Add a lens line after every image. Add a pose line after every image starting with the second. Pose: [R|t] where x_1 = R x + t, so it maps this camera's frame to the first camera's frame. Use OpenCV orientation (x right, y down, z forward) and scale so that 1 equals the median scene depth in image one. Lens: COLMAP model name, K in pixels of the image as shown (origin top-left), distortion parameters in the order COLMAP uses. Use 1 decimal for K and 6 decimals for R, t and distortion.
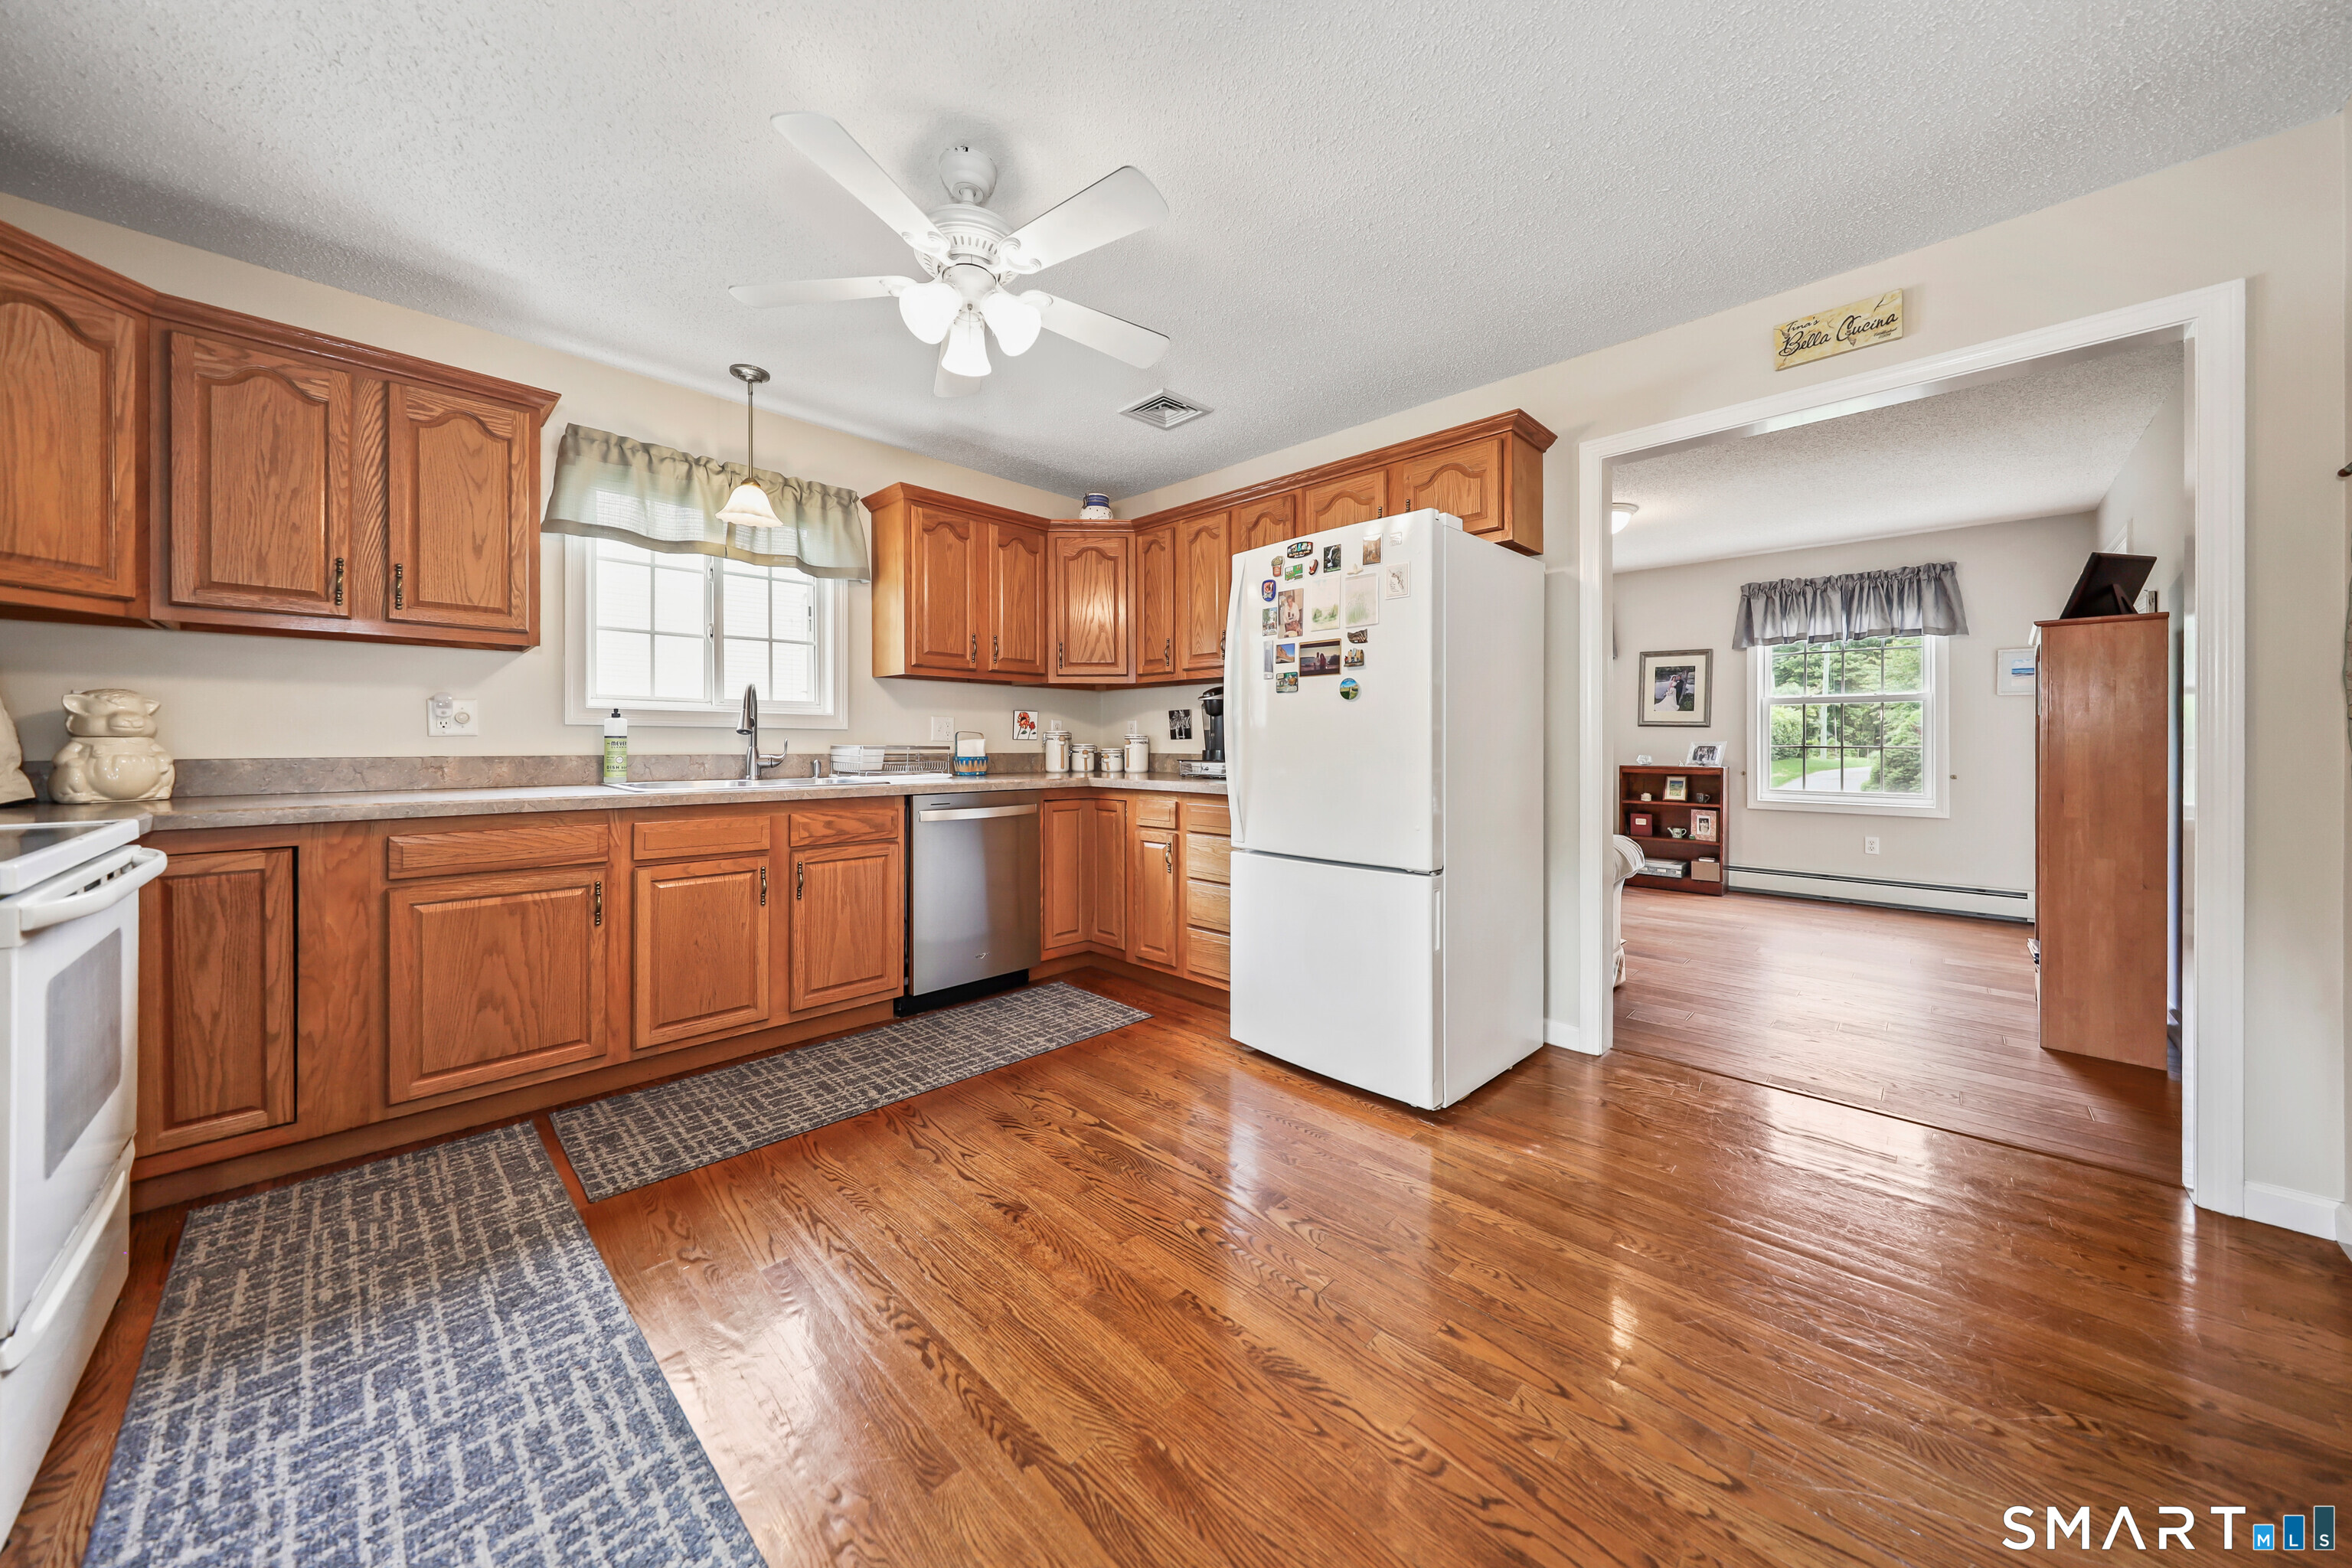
lens RADIAL K [[790.4, 0, 1177.9], [0, 790.4, 742.5], [0, 0, 1]] dist [0.000867, 0.000058]
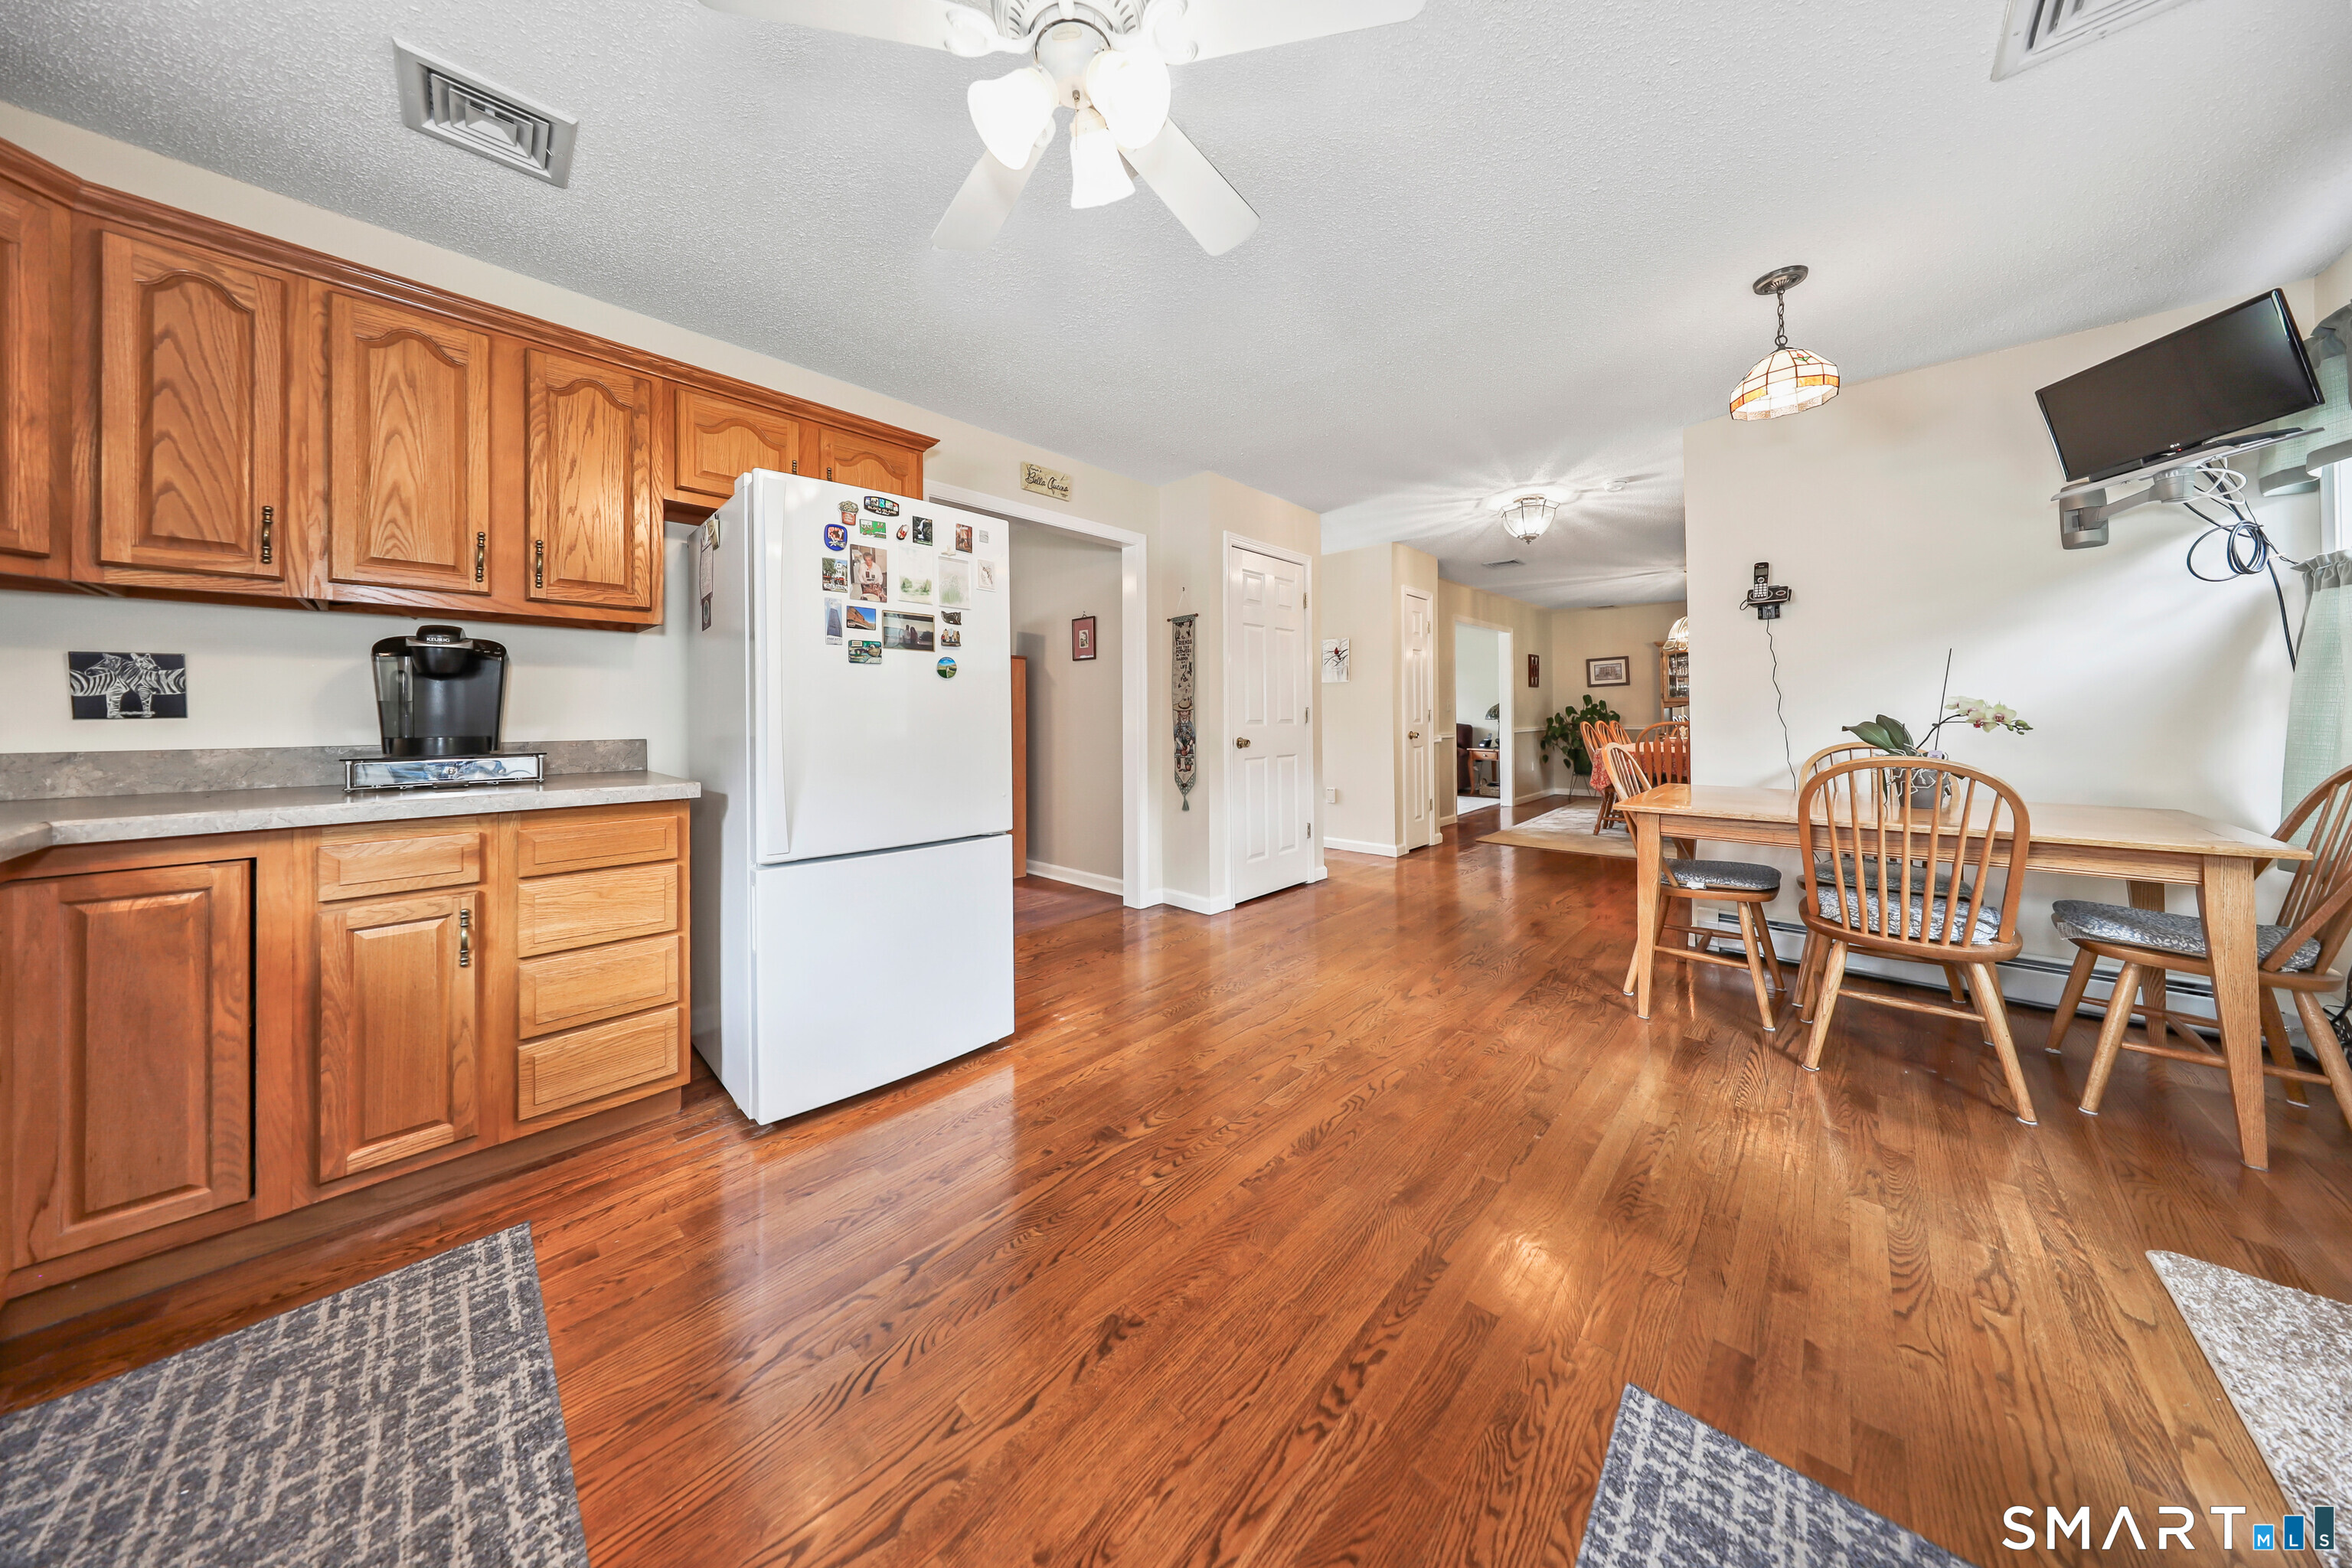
lens RADIAL K [[716.2, 0, 1155.7], [0, 716.2, 712.6], [0, 0, 1]] dist [0.000379, 0.000010]
pose [[-0.002700, 0.004760, 0.999985, -0.612848], [0.004756, 0.999977, -0.004747, -0.004537], [-0.999985, 0.004743, -0.002723, 0.648206]]
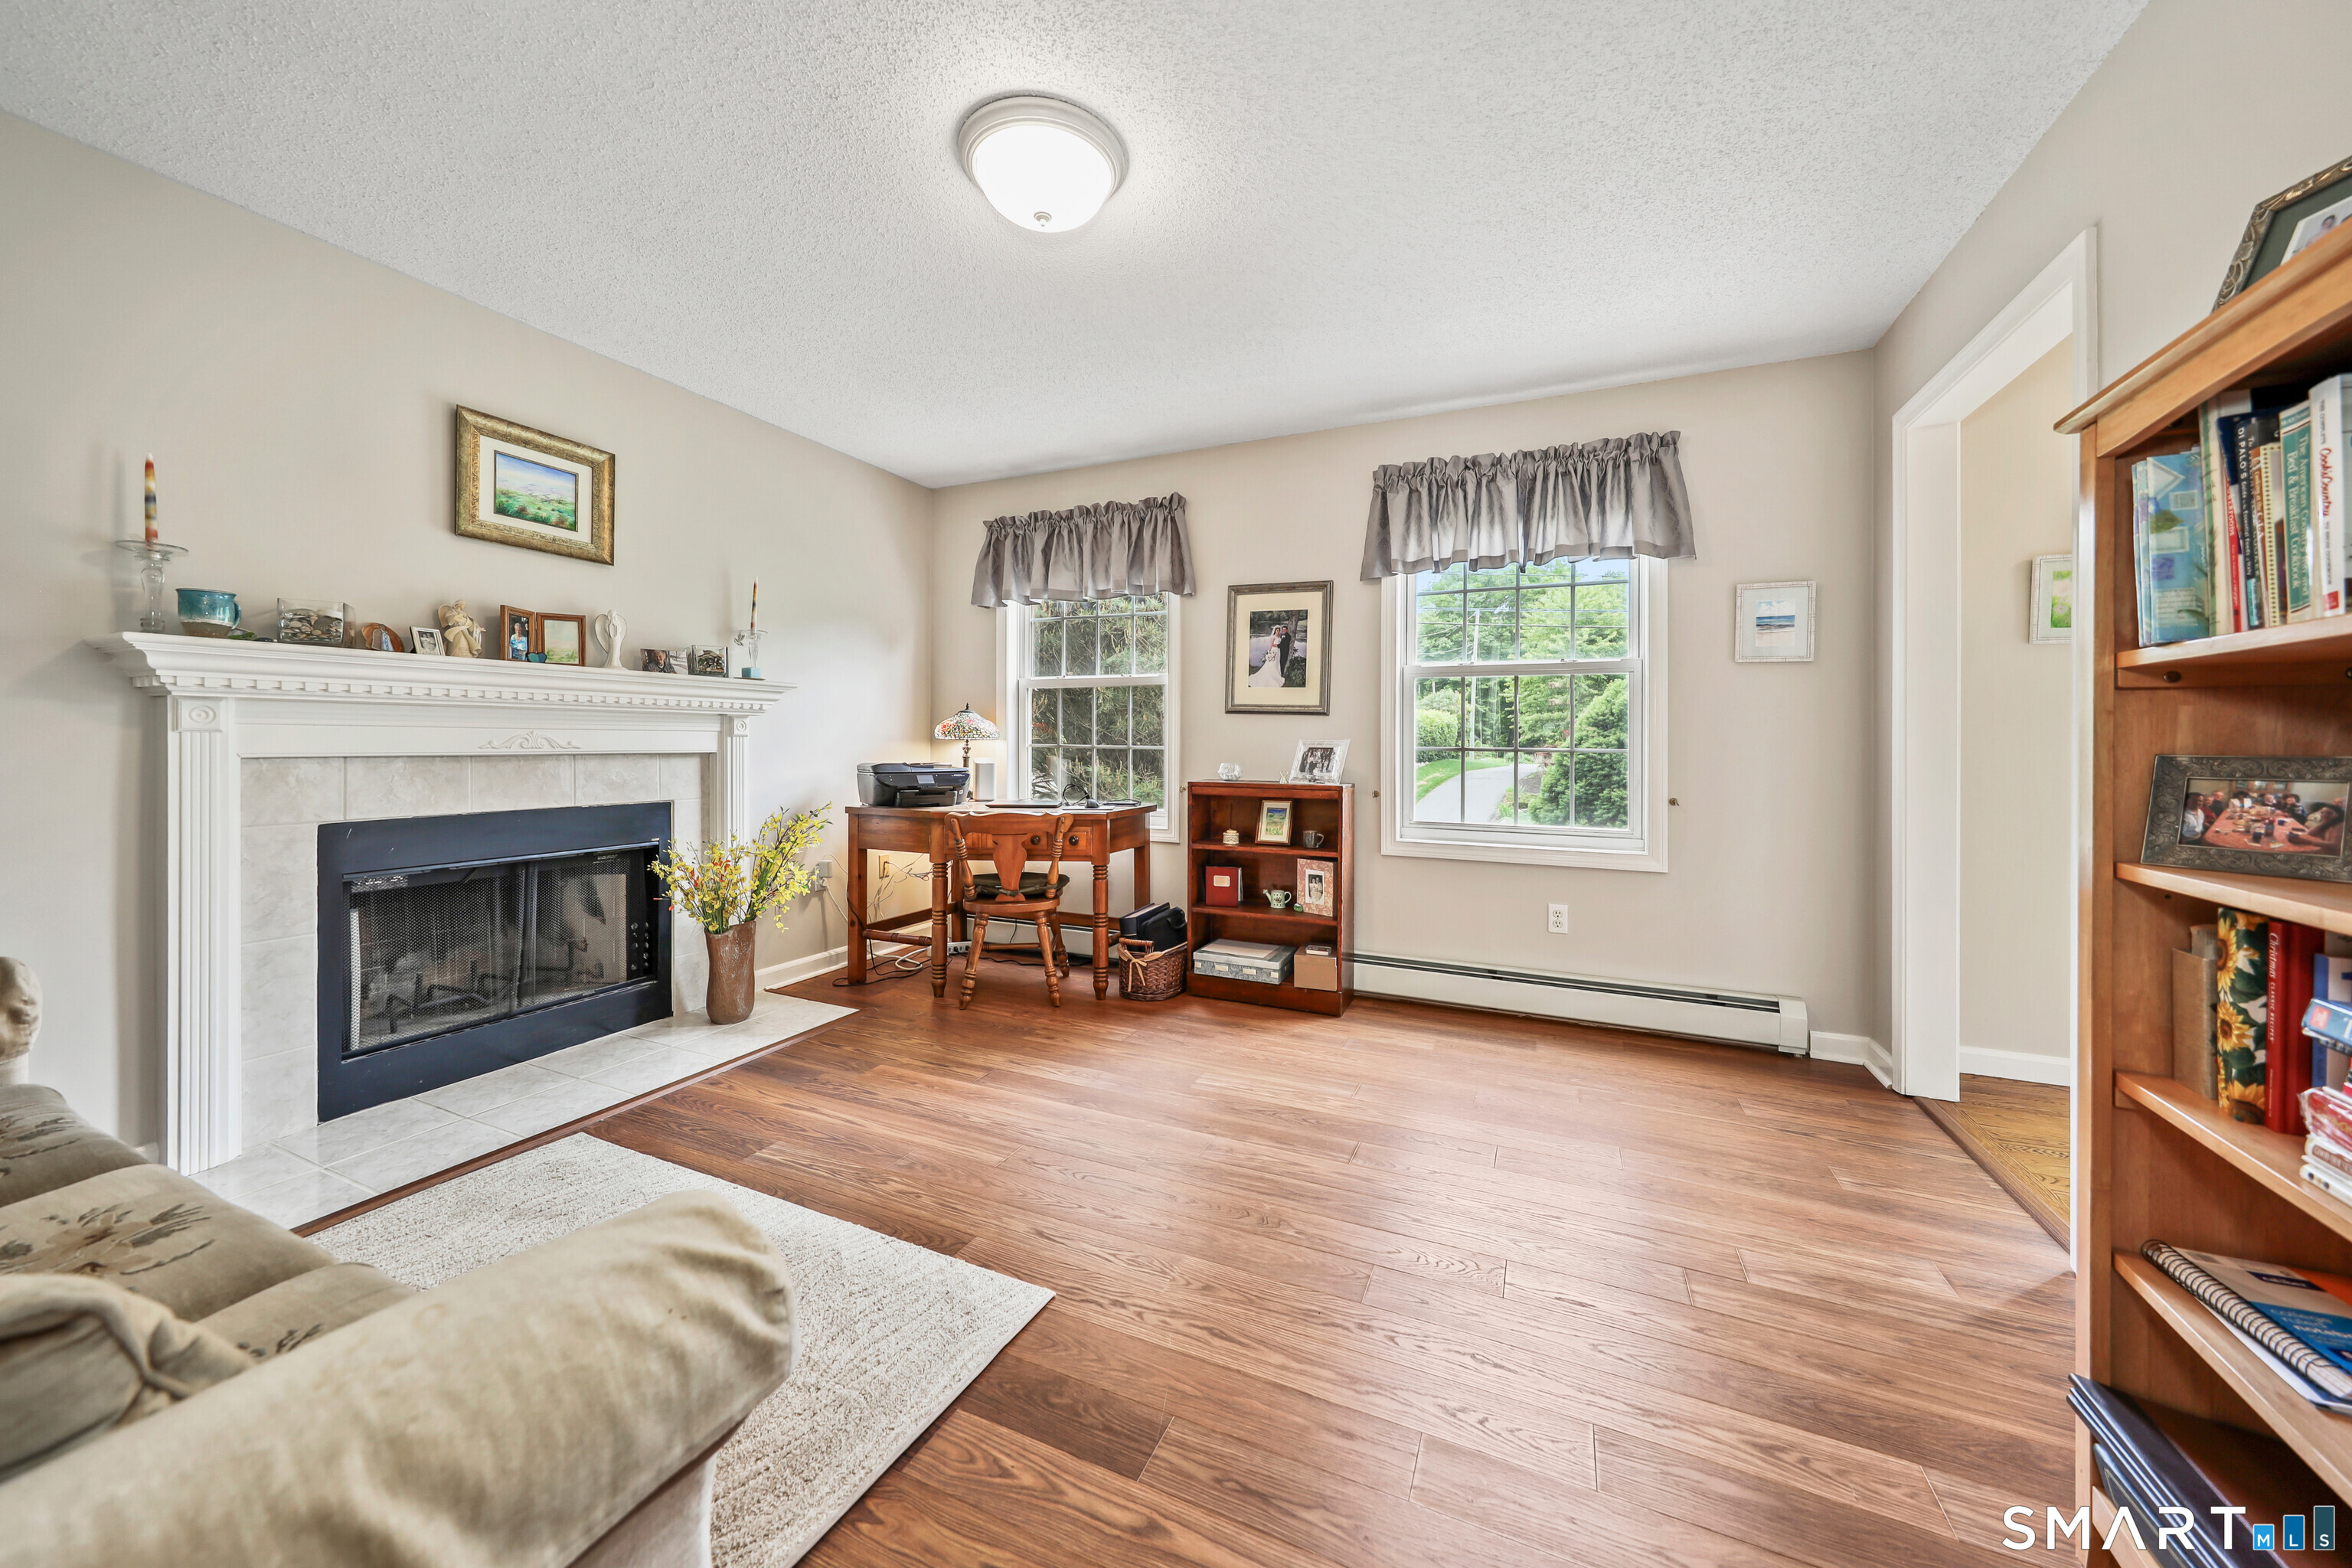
lens RADIAL K [[825.7, 0, 1176.8], [0, 825.7, 744.1], [0, 0, 1]] dist [0.000733, 0.000043]
pose [[0.941569, 0.003610, 0.336801, 0.796753], [-0.003723, 0.999993, -0.000309, 0.005817], [-0.336800, -0.000963, 0.941576, 1.020469]]
